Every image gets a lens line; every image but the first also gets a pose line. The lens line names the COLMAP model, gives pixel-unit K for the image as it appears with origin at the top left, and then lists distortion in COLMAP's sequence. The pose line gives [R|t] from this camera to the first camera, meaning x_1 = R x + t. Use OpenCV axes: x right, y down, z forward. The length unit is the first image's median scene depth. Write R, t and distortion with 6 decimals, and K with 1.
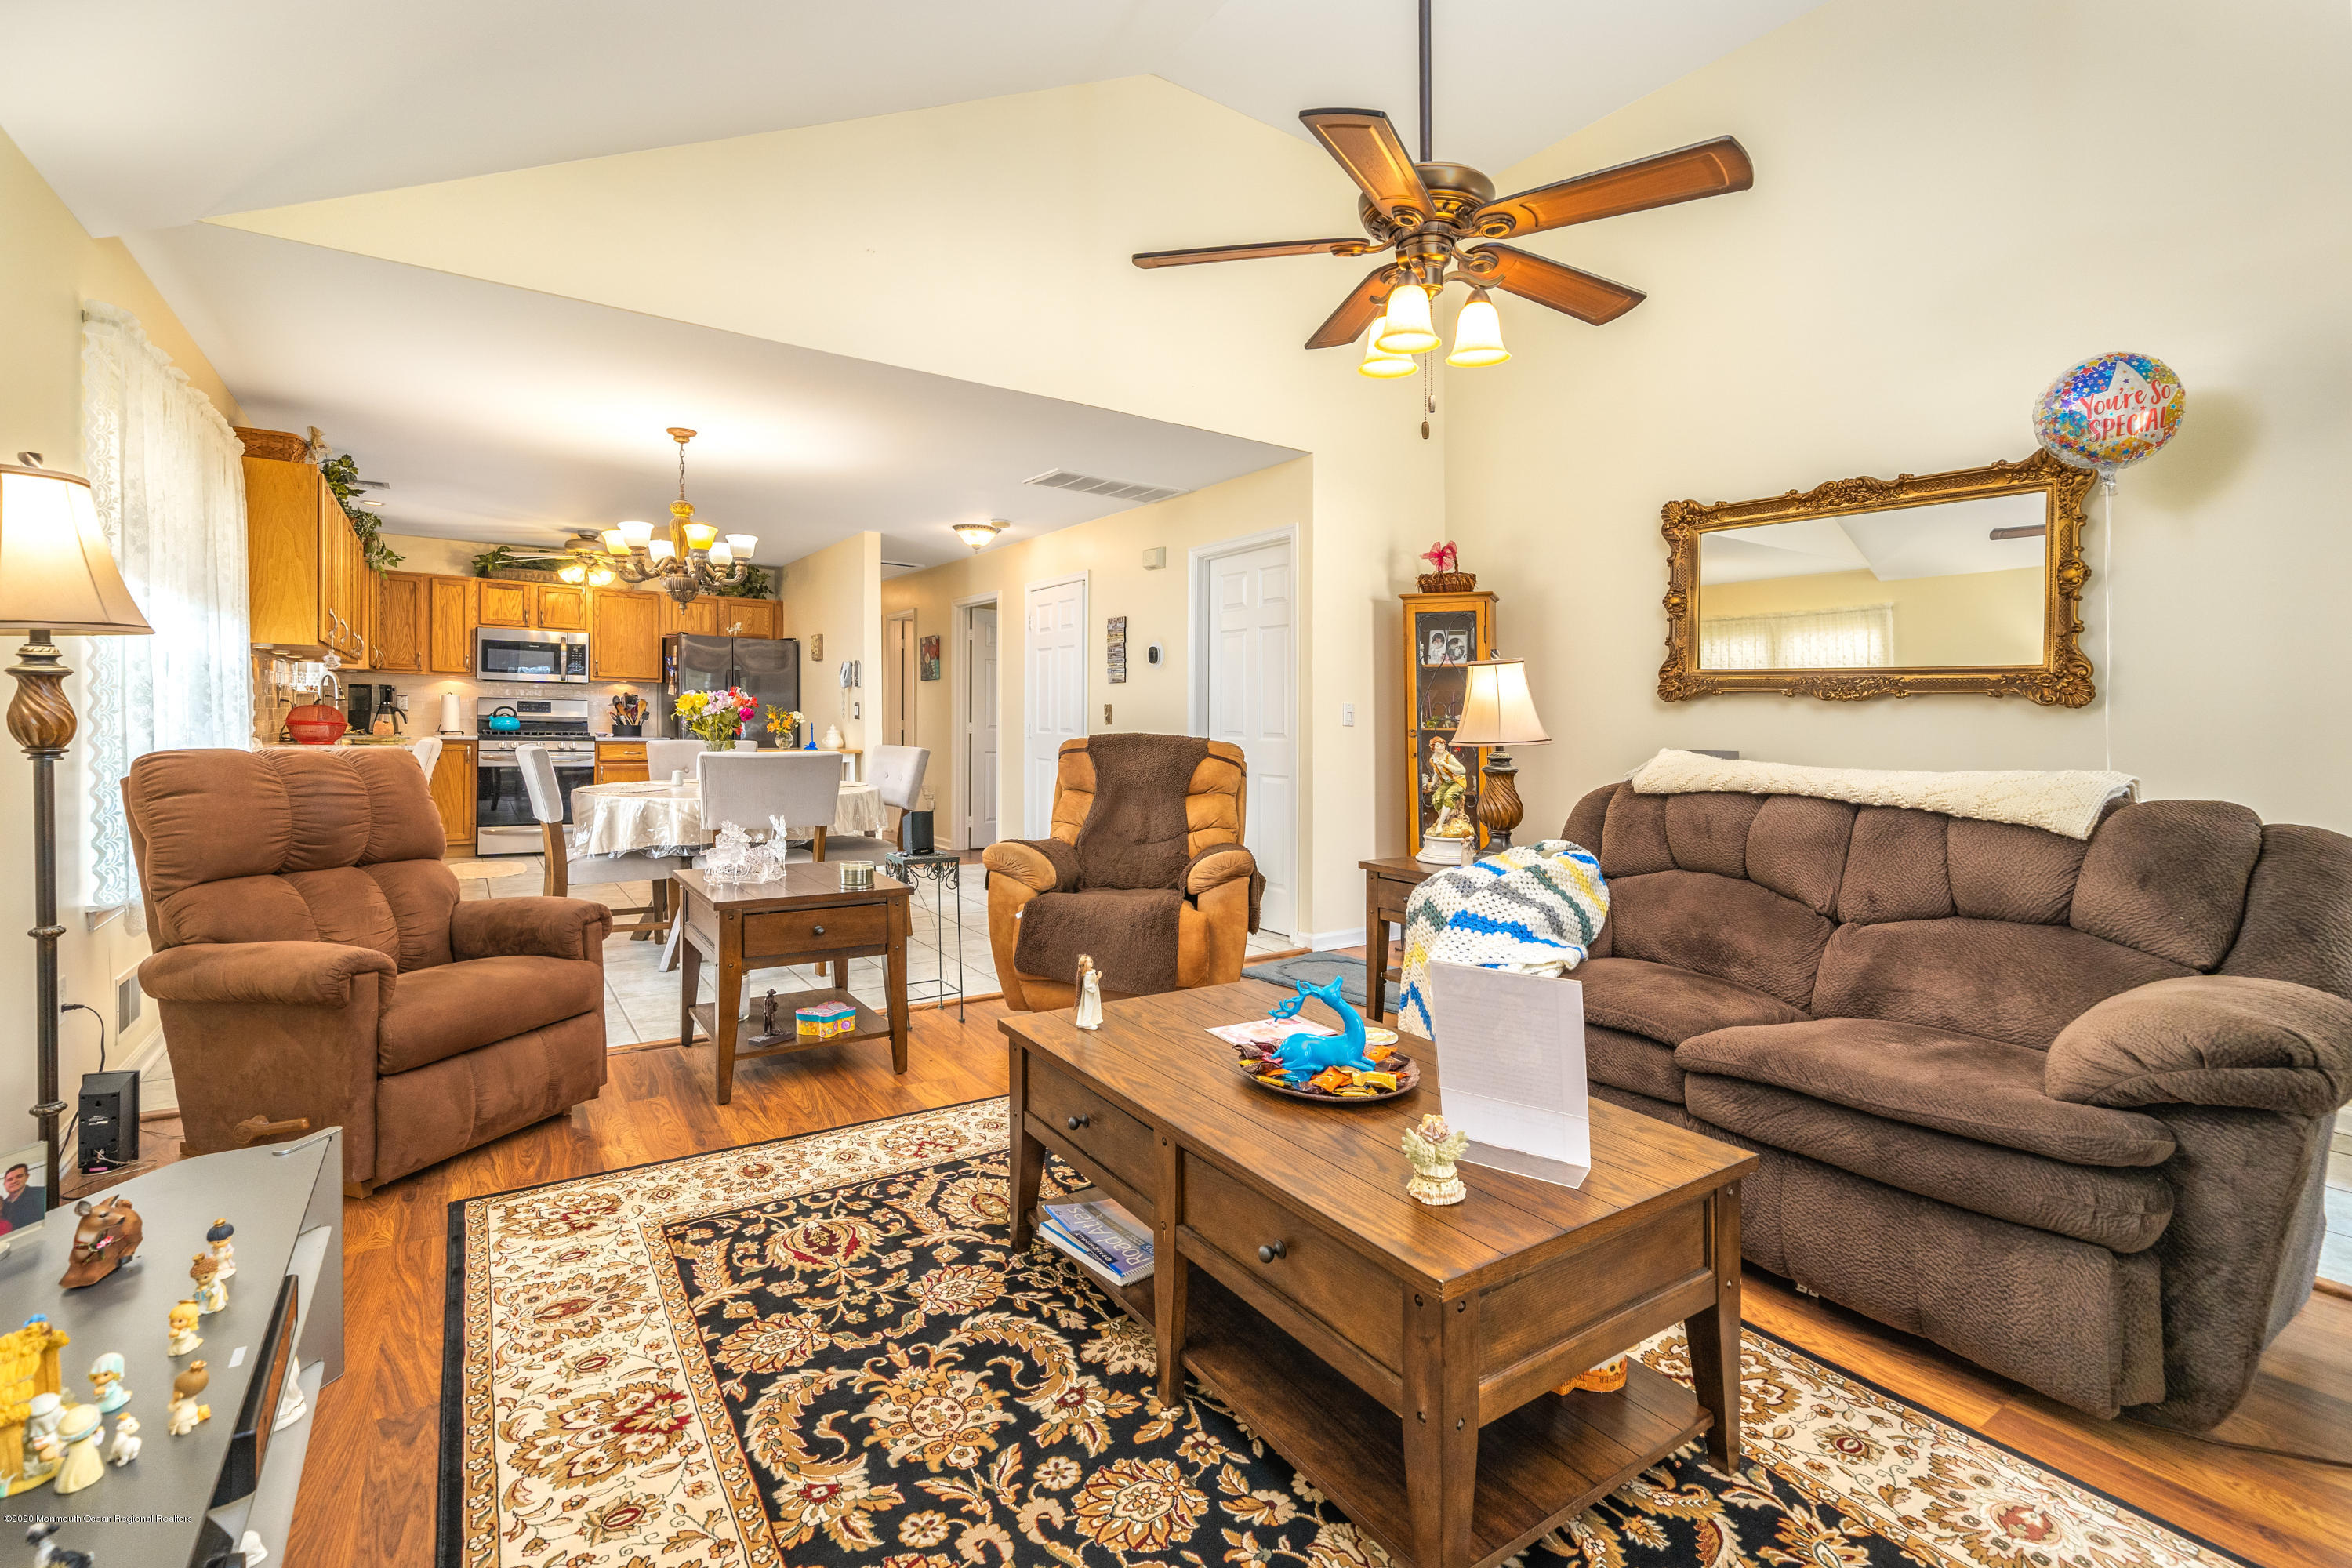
lens RADIAL K [[1038.0, 0, 1193.6], [0, 1038.0, 746.2], [0, 0, 1]] dist [0.002733, -0.000119]
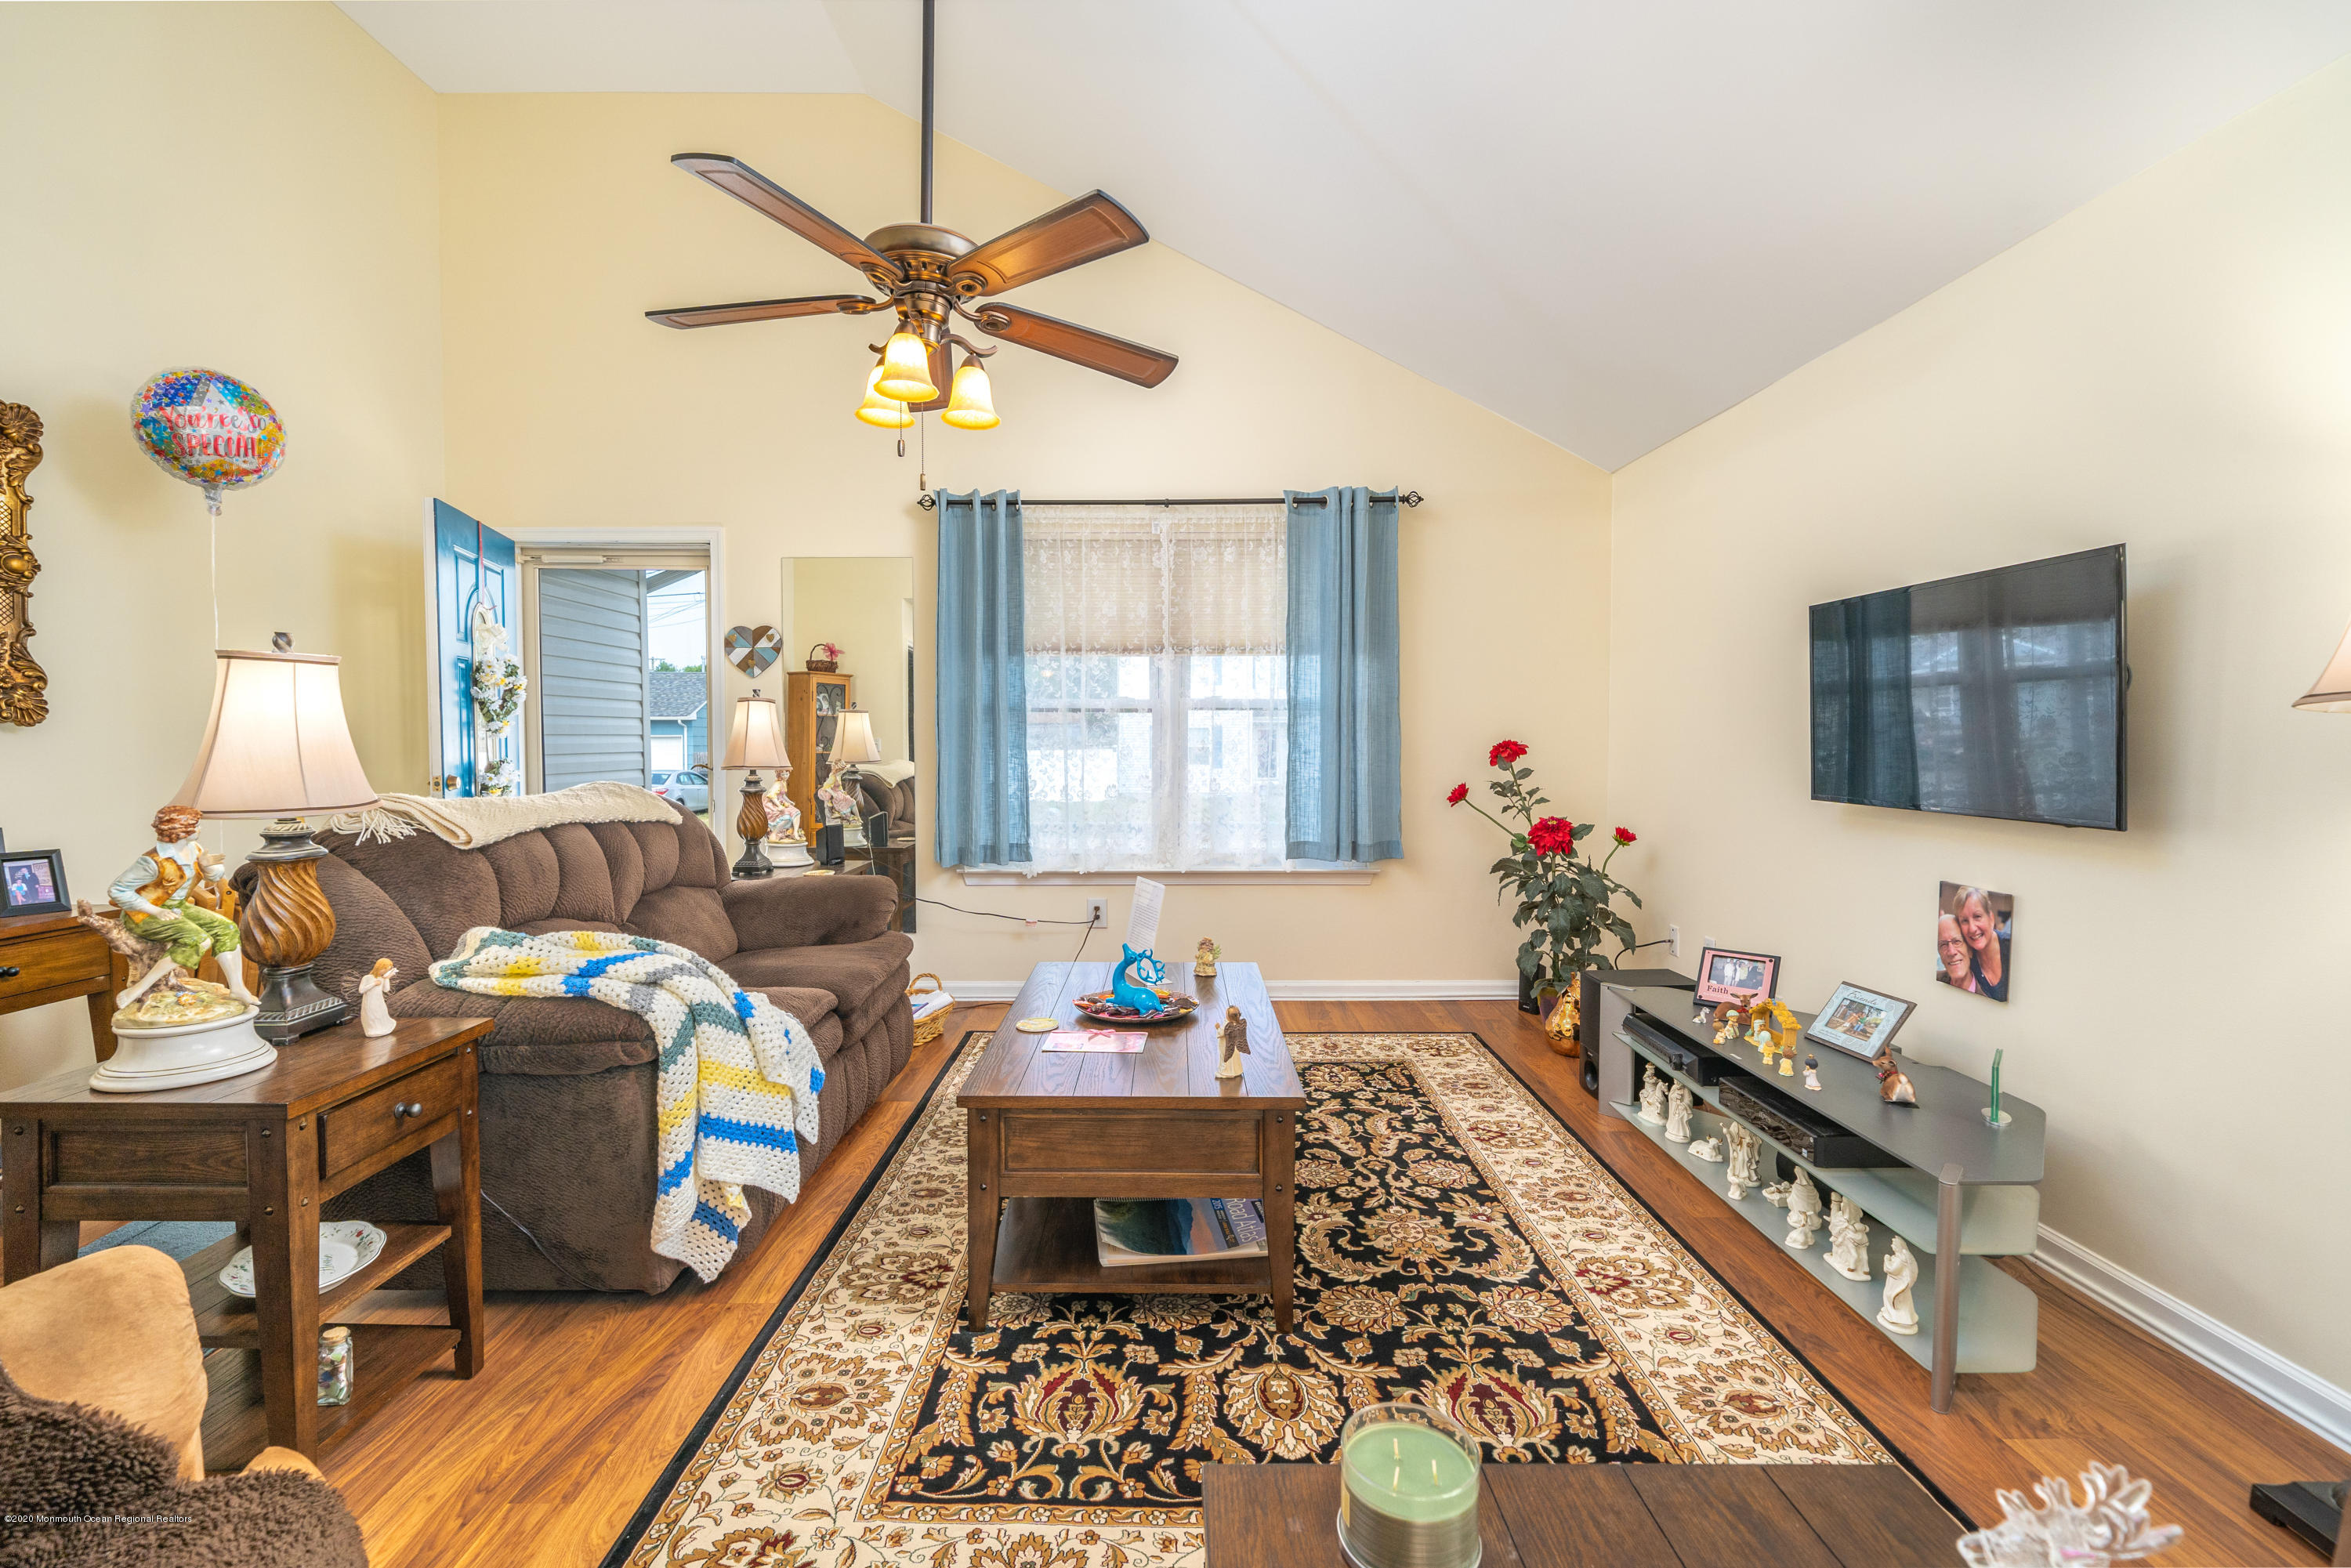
lens RADIAL K [[1037.5, 0, 1164.6], [0, 1037.5, 771.6], [0, 0, 1]] dist [0.002733, -0.000119]
pose [[-0.816552, -0.037947, 0.576023, -0.696140], [-0.003300, 0.998128, 0.061077, -0.097746], [-0.577262, 0.047972, -0.815149, 2.082089]]
